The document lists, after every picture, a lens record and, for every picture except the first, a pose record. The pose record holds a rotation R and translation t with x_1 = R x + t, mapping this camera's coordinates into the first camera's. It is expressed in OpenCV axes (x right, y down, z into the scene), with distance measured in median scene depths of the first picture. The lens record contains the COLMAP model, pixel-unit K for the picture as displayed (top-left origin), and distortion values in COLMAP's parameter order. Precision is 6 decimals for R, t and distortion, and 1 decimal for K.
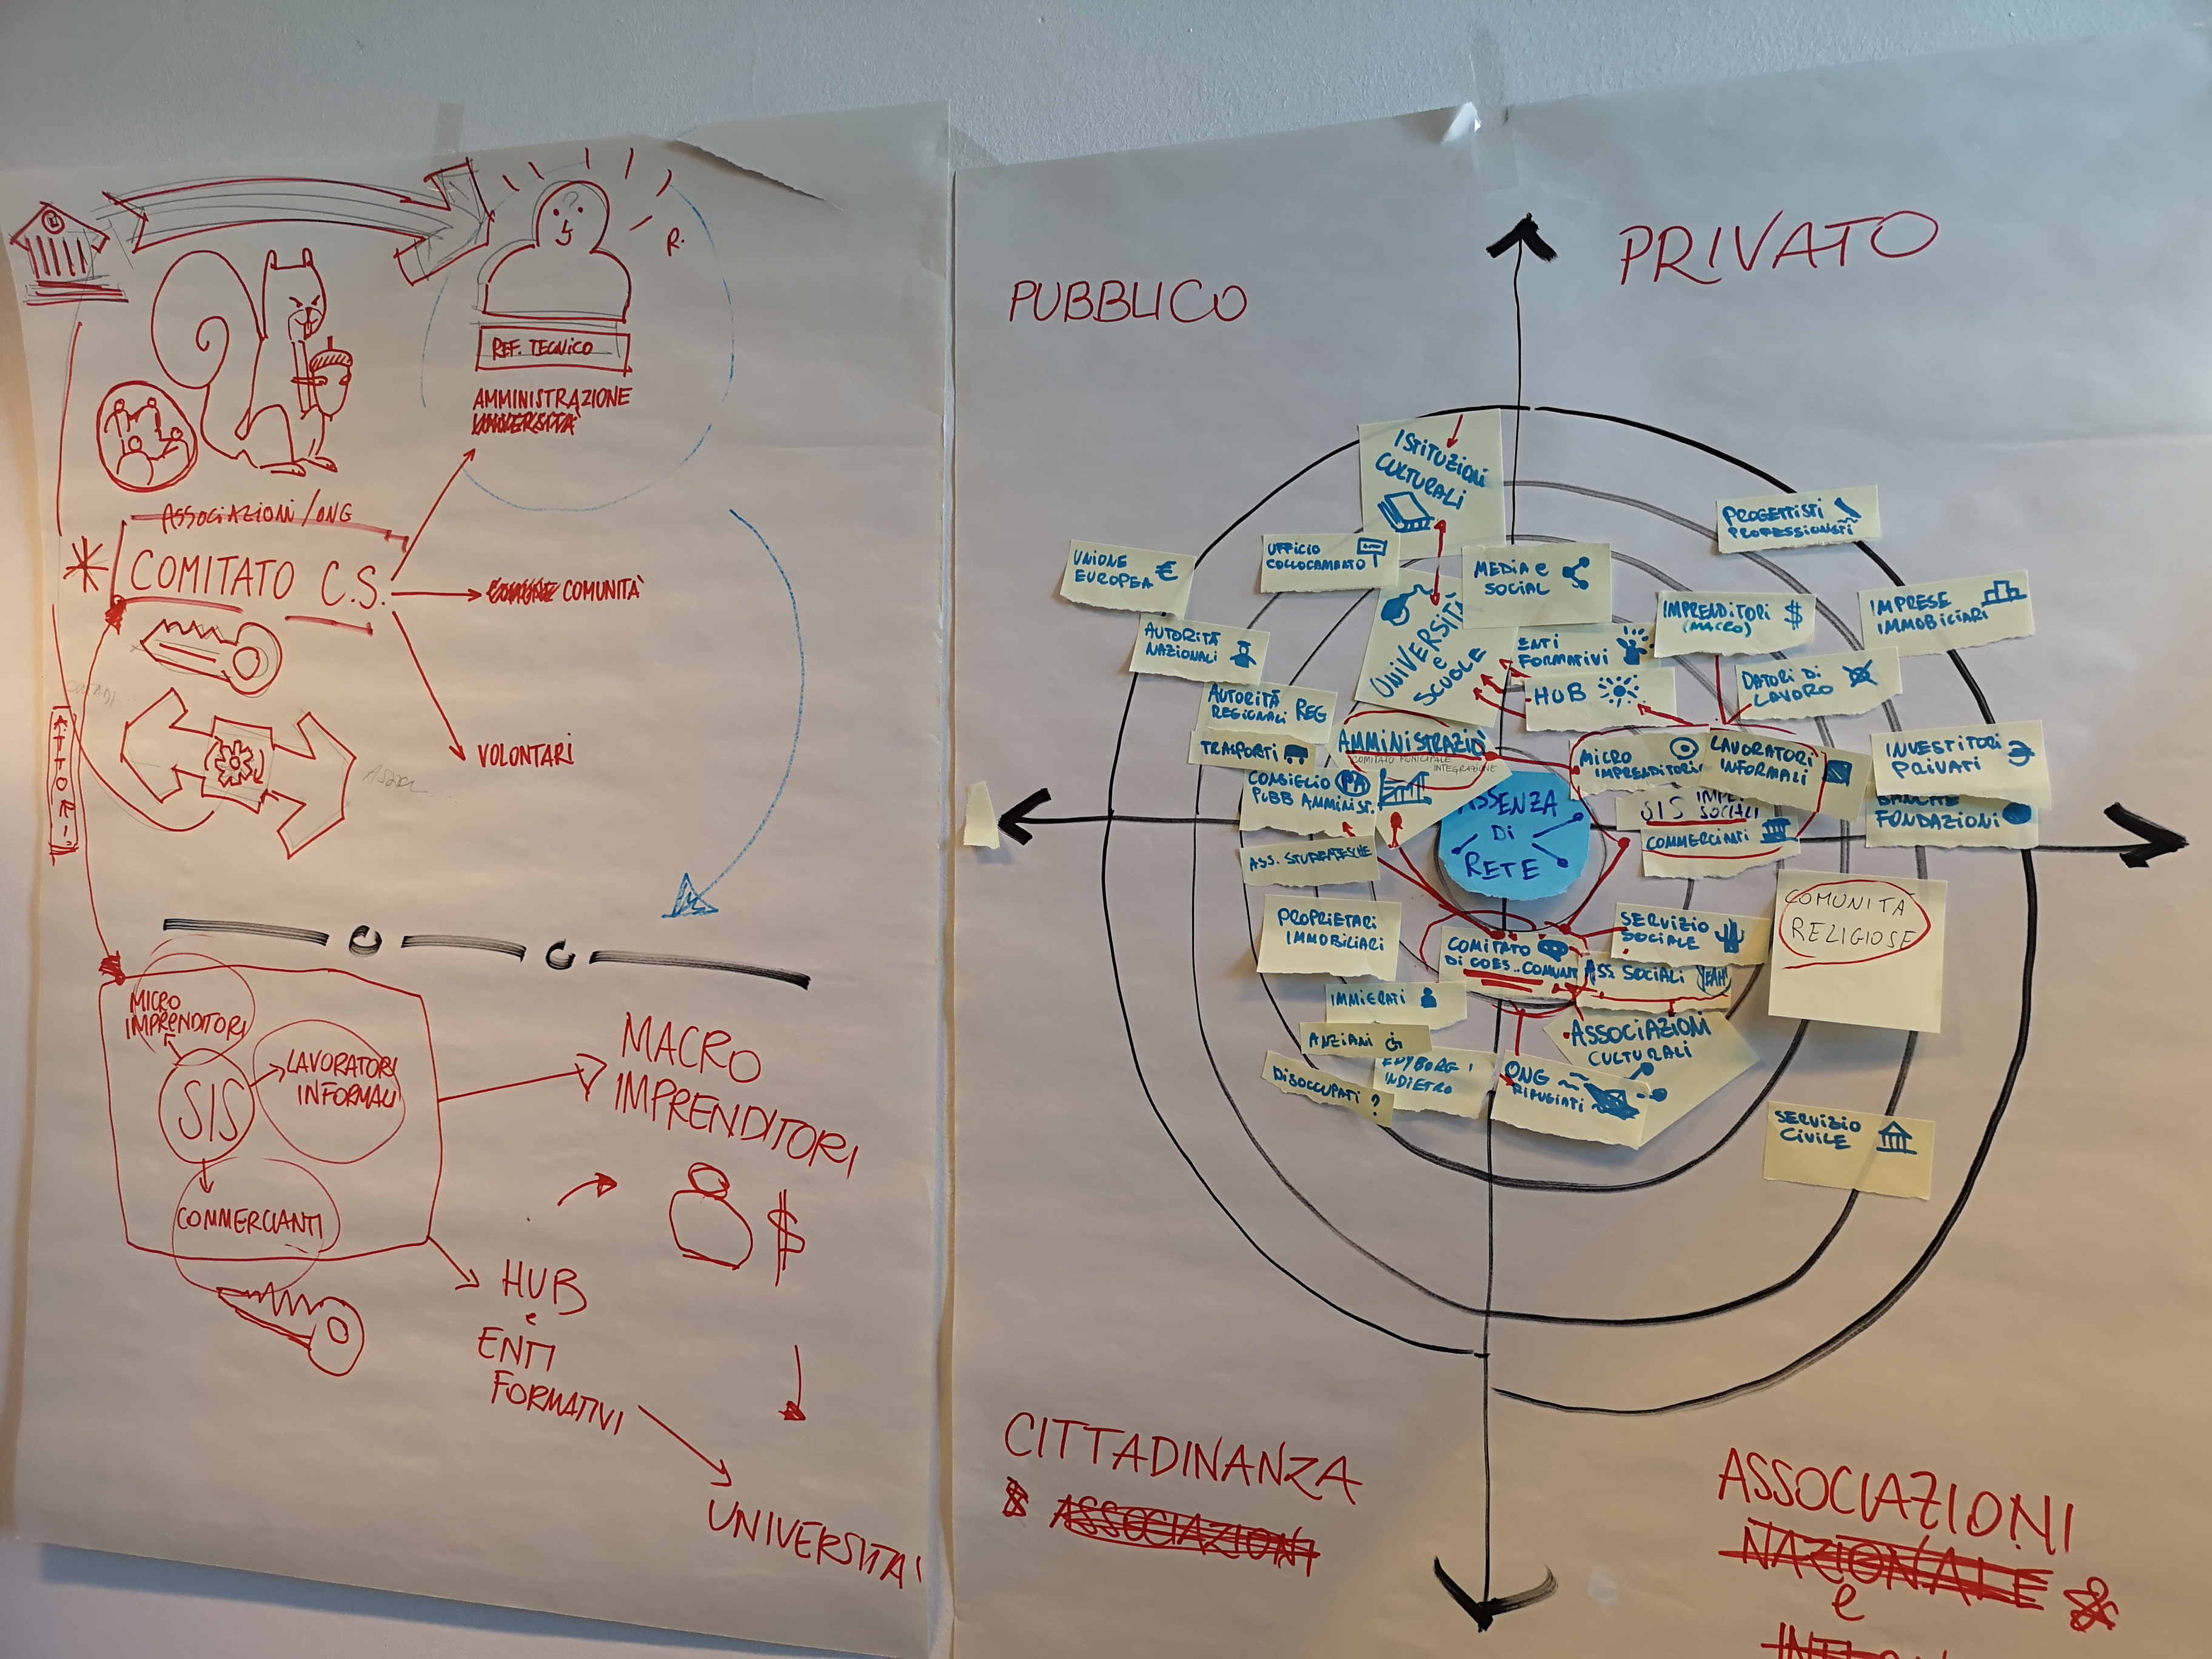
lens RADIAL K [[1714.0, 0, 1113.9], [0, 1714.0, 820.2], [0, 0, 1]] dist [0.046014, -0.021931]
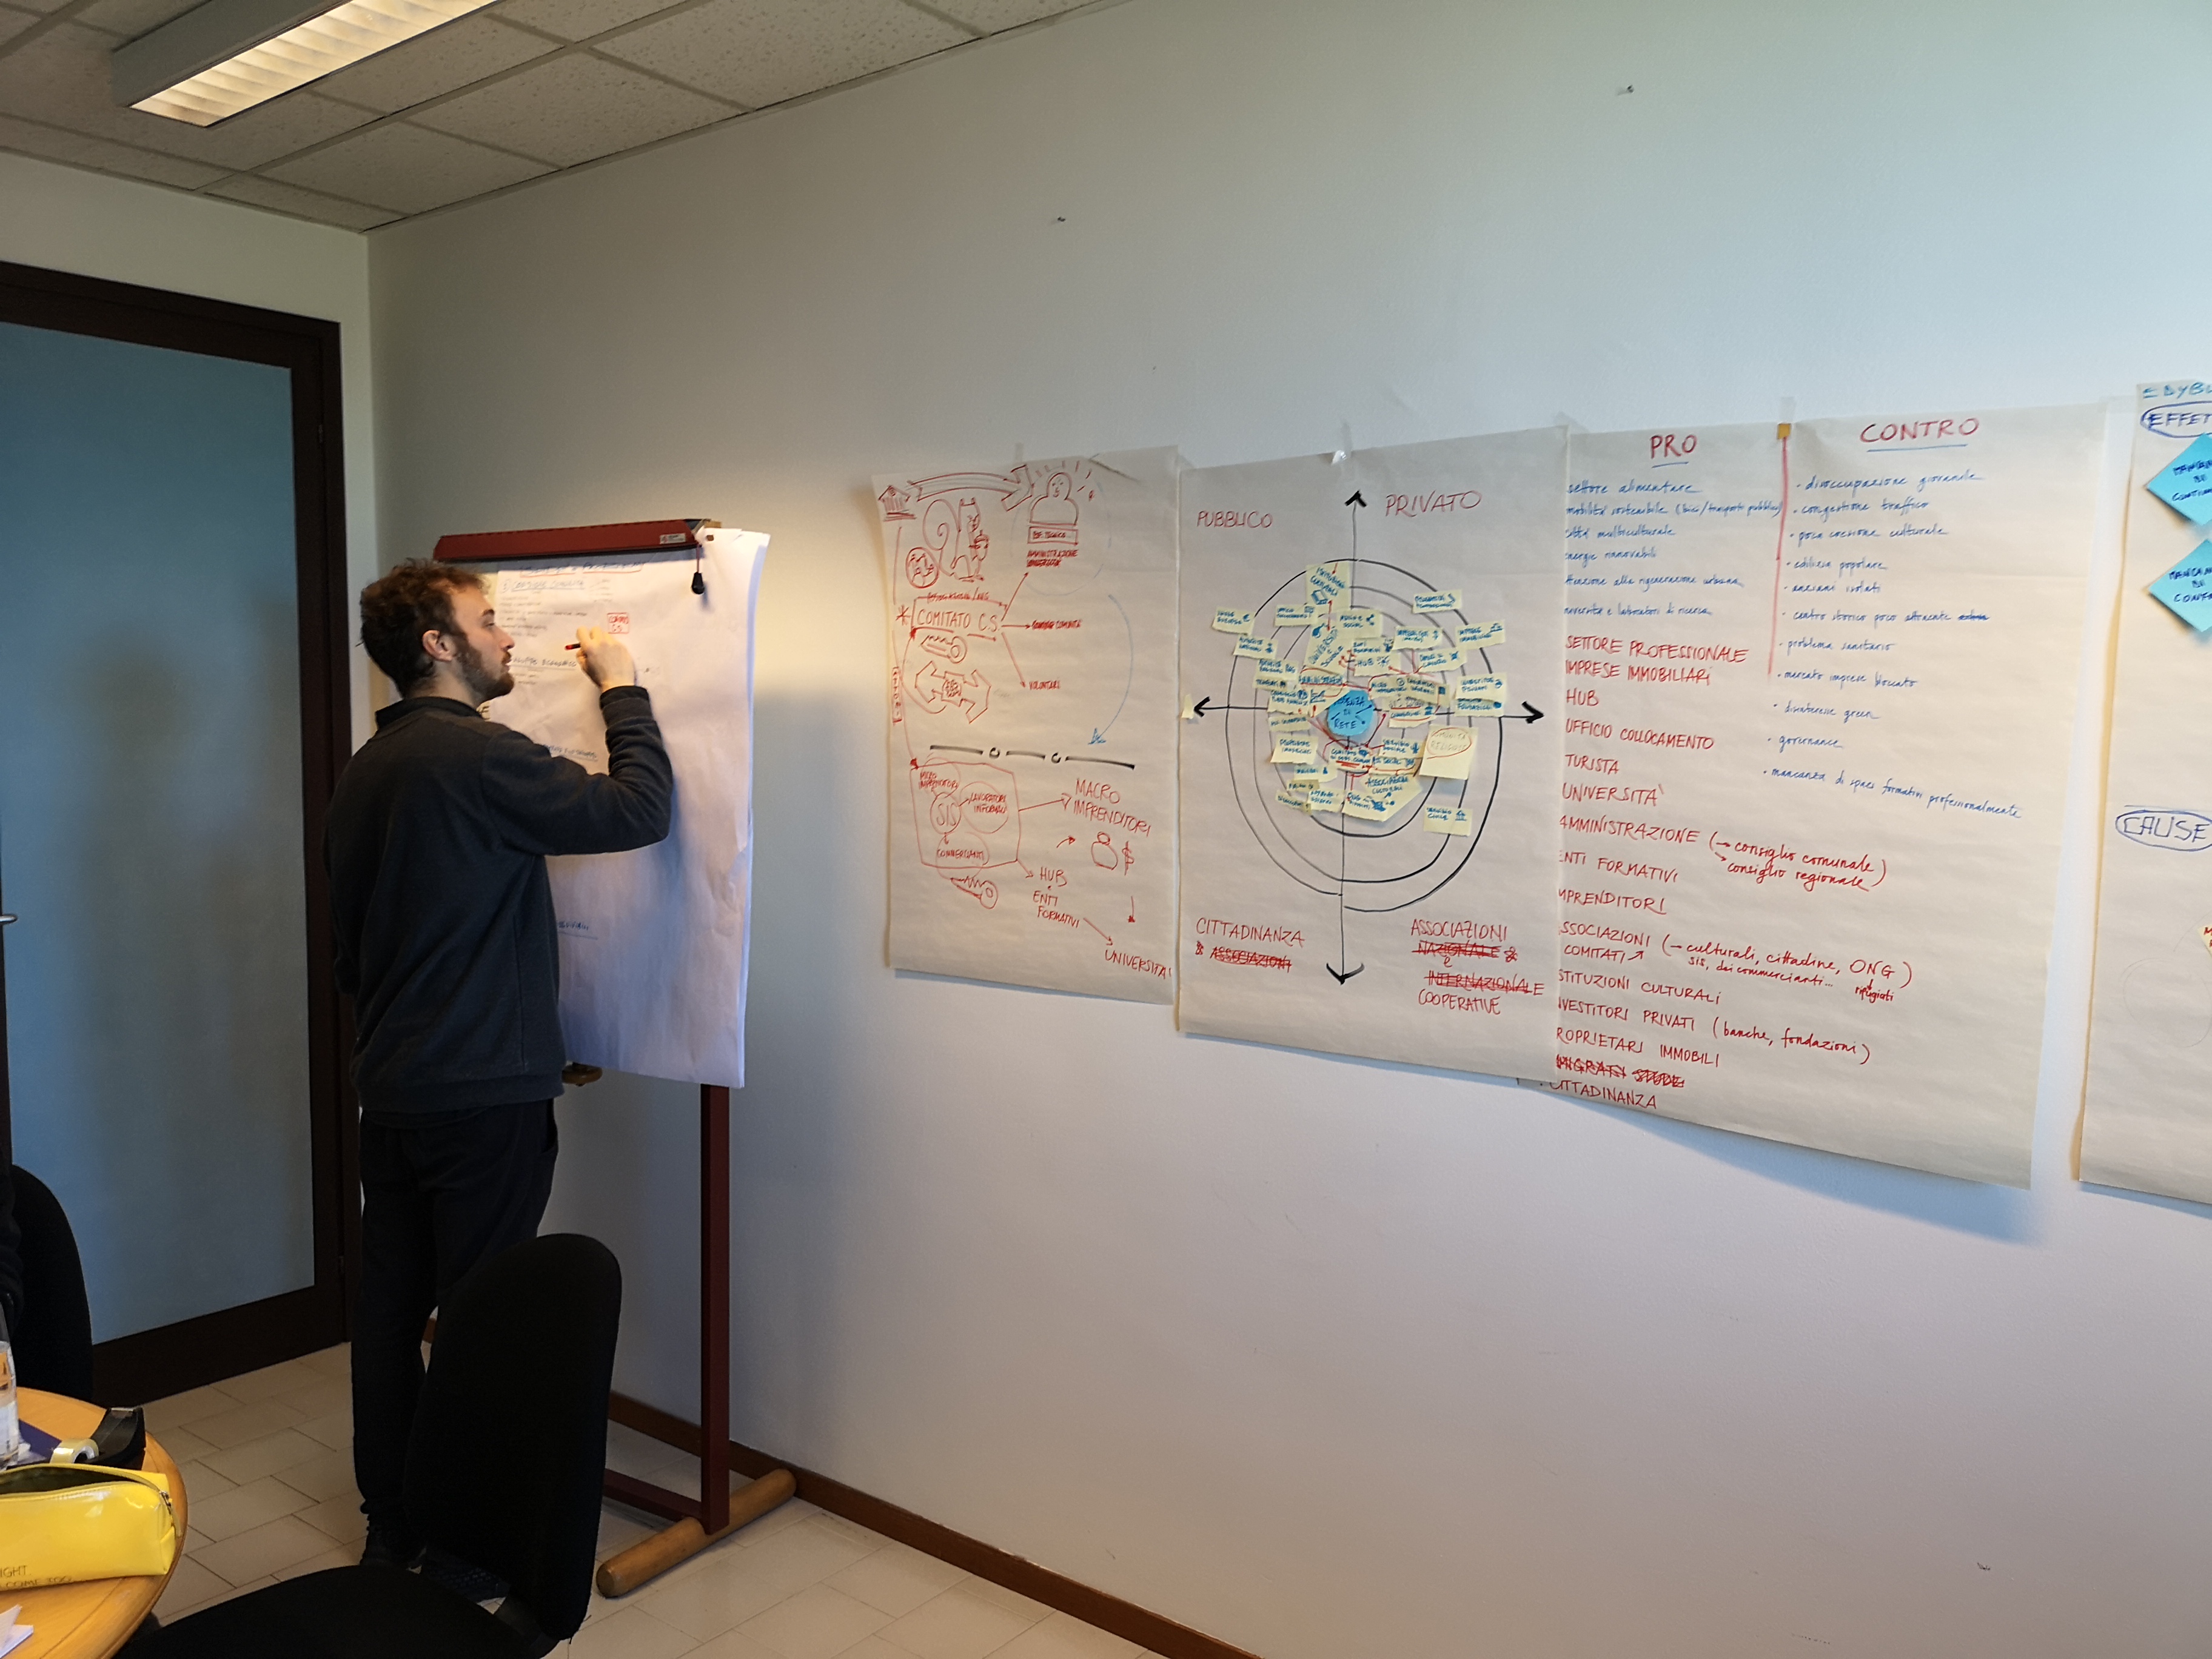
lens RADIAL K [[1714.0, 0, 1103.9], [0, 1714.0, 834.9], [0, 0, 1]] dist [0.046014, -0.021931]
pose [[0.924290, 0.021481, -0.381087, 0.862557], [0.010204, 0.996668, 0.080927, -0.021952], [0.381556, -0.078689, 0.920990, -1.633420]]
